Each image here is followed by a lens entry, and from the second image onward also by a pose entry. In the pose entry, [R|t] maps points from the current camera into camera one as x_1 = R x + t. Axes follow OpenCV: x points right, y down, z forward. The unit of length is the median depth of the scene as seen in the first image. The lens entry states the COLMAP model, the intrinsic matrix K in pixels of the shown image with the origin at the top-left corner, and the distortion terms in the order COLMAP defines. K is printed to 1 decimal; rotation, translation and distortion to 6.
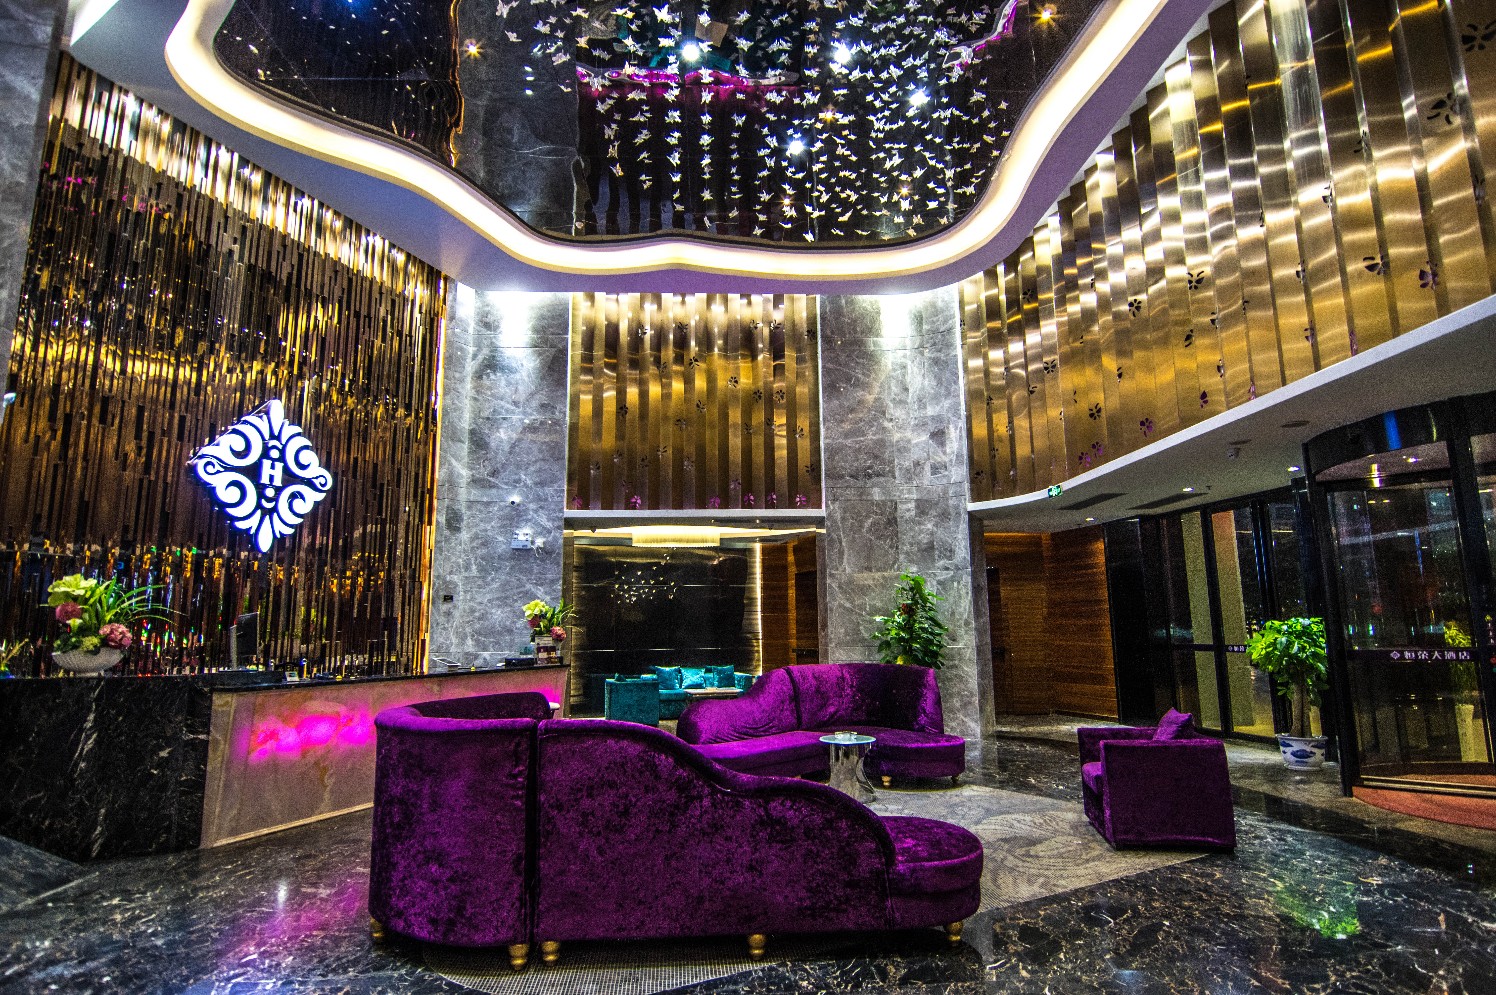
lens RADIAL K [[796.4, 0, 750.5], [0, 796.4, 500.1], [0, 0, 1]] dist [-0.013618, -0.006163]
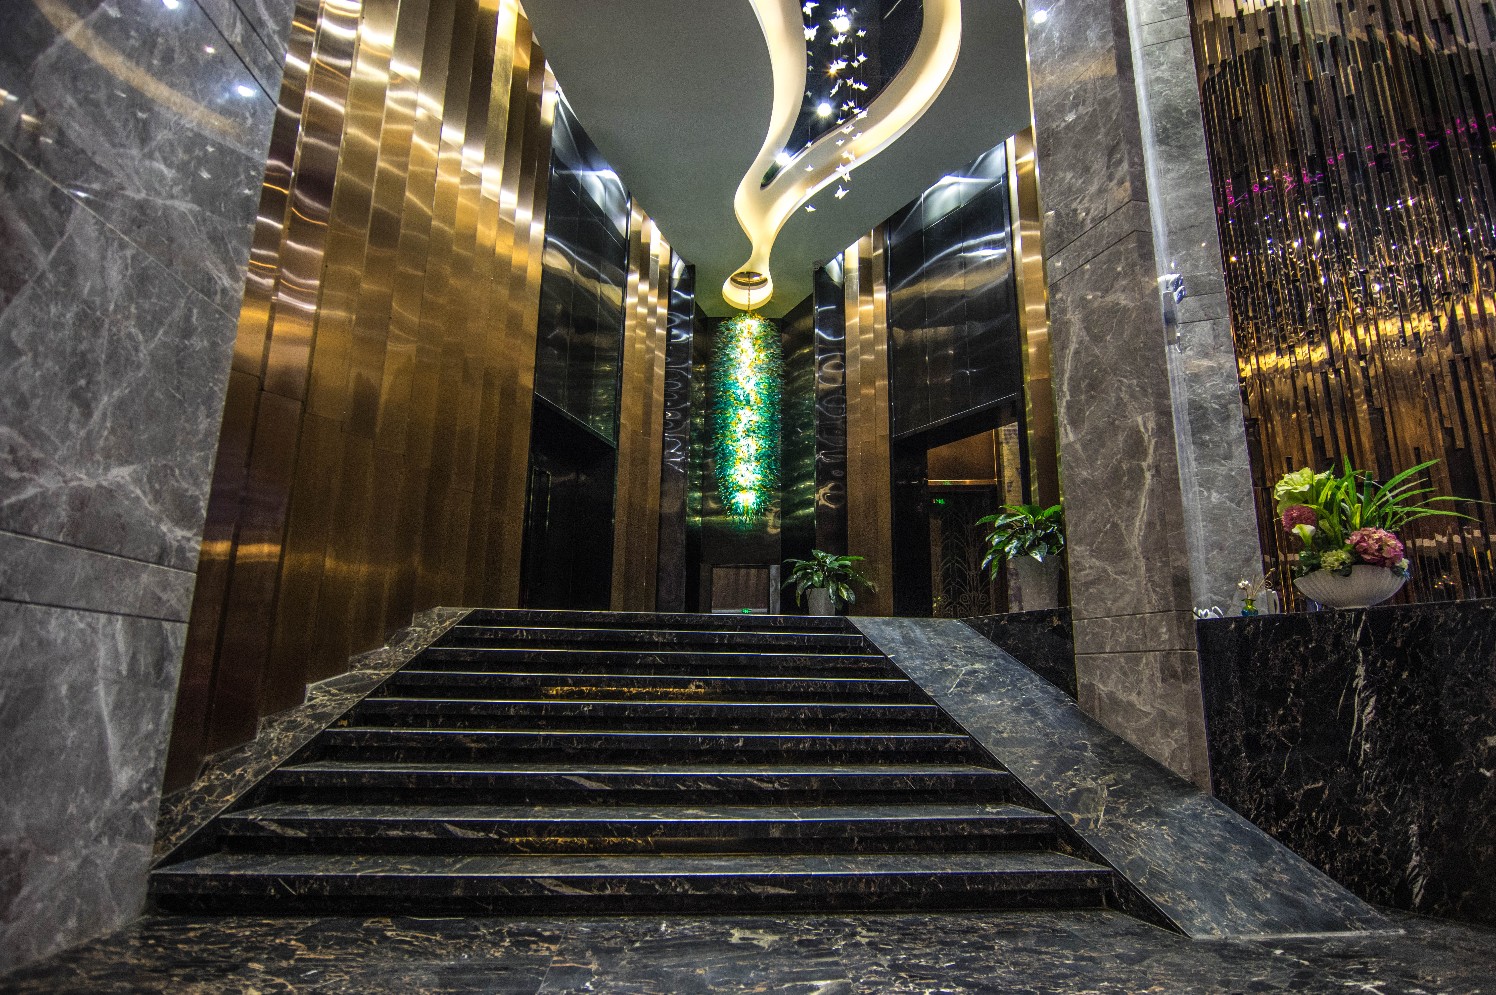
lens RADIAL K [[796.4, 0, 750.5], [0, 796.4, 500.1], [0, 0, 1]] dist [-0.013618, -0.006163]
pose [[0.009899, -0.214953, -0.976574, -0.119586], [0.147600, 0.966238, -0.211182, 0.124582], [0.988998, -0.142052, 0.041292, 0.308637]]
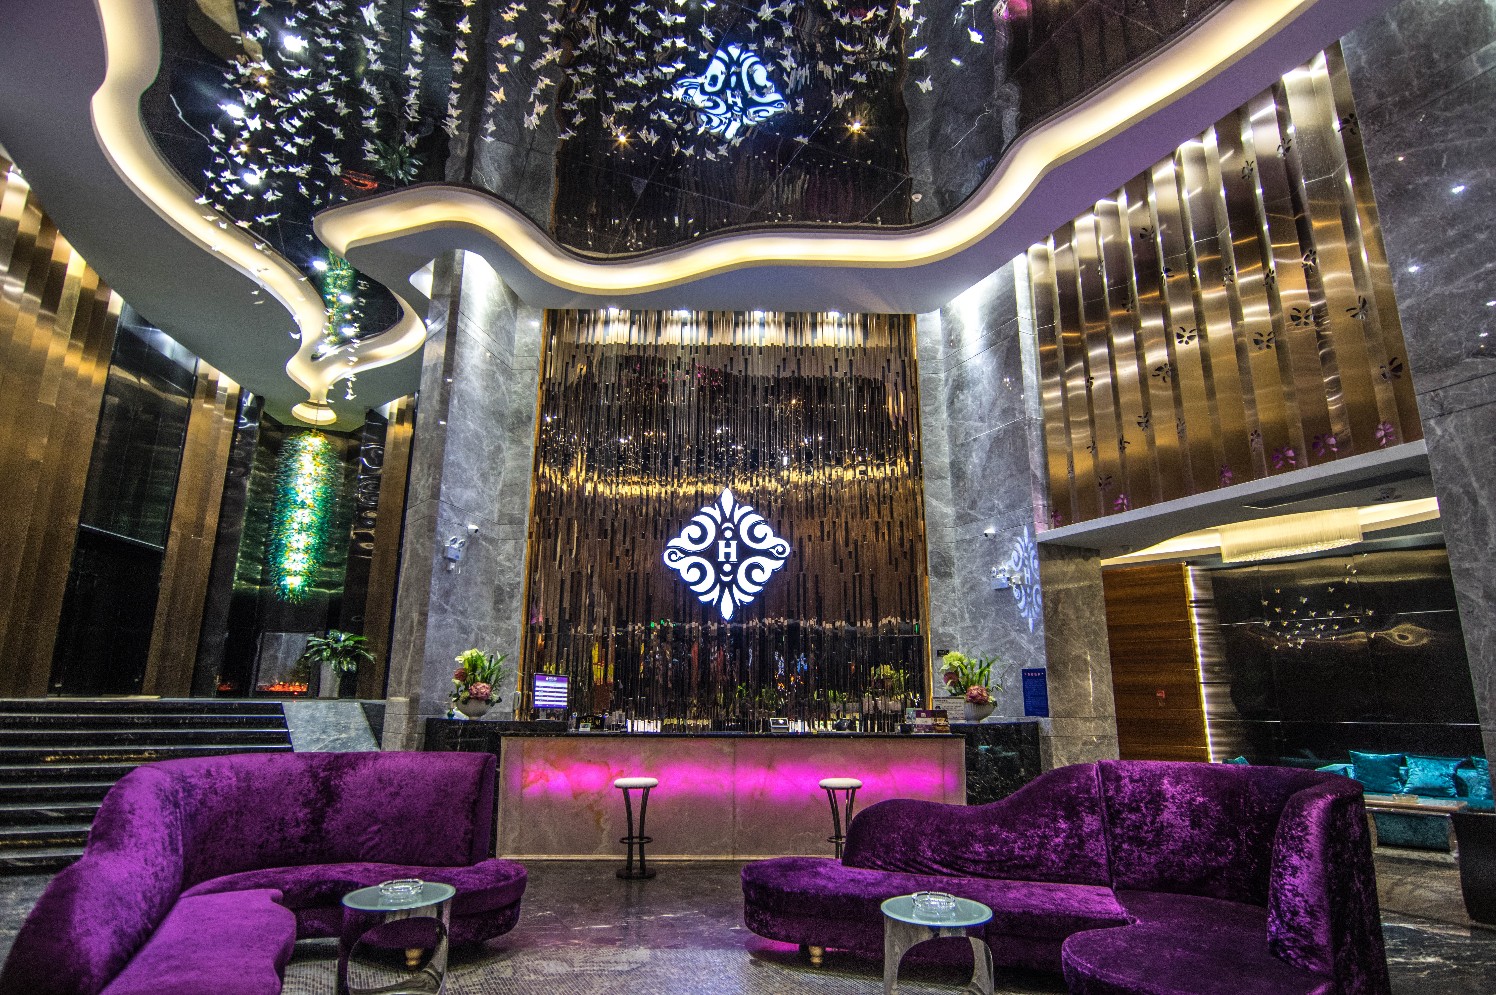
lens RADIAL K [[796.4, 0, 750.5], [0, 796.4, 500.1], [0, 0, 1]] dist [-0.013618, -0.006163]
pose [[0.376410, -0.206356, -0.903179, 0.477672], [0.142445, 0.976177, -0.163669, 0.088940], [0.915437, -0.067046, 0.396838, 0.572384]]
